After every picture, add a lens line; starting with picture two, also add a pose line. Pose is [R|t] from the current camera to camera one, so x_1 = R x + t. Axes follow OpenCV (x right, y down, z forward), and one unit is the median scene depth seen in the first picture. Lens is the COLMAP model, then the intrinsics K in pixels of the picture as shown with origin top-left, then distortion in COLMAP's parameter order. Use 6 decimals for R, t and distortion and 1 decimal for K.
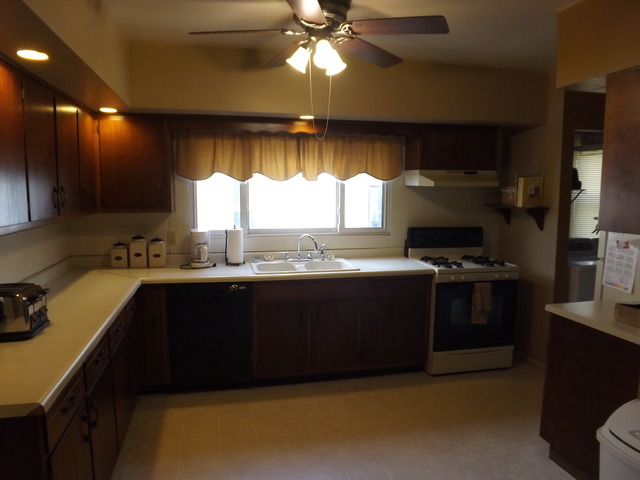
lens RADIAL K [[472.4, 0, 320.1], [0, 472.4, 234.2], [0, 0, 1]] dist [-0.054514, 0.021253]
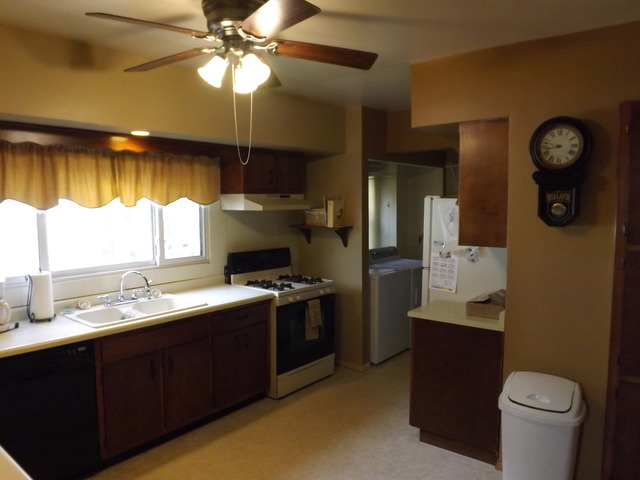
lens RADIAL K [[472.4, 0, 319.9], [0, 472.4, 243.4], [0, 0, 1]] dist [-0.054514, 0.021253]
pose [[0.789789, -0.064100, 0.610020, -0.274790], [0.074794, 0.997167, 0.007945, -0.030836], [-0.608801, 0.039351, 0.792346, 0.134699]]
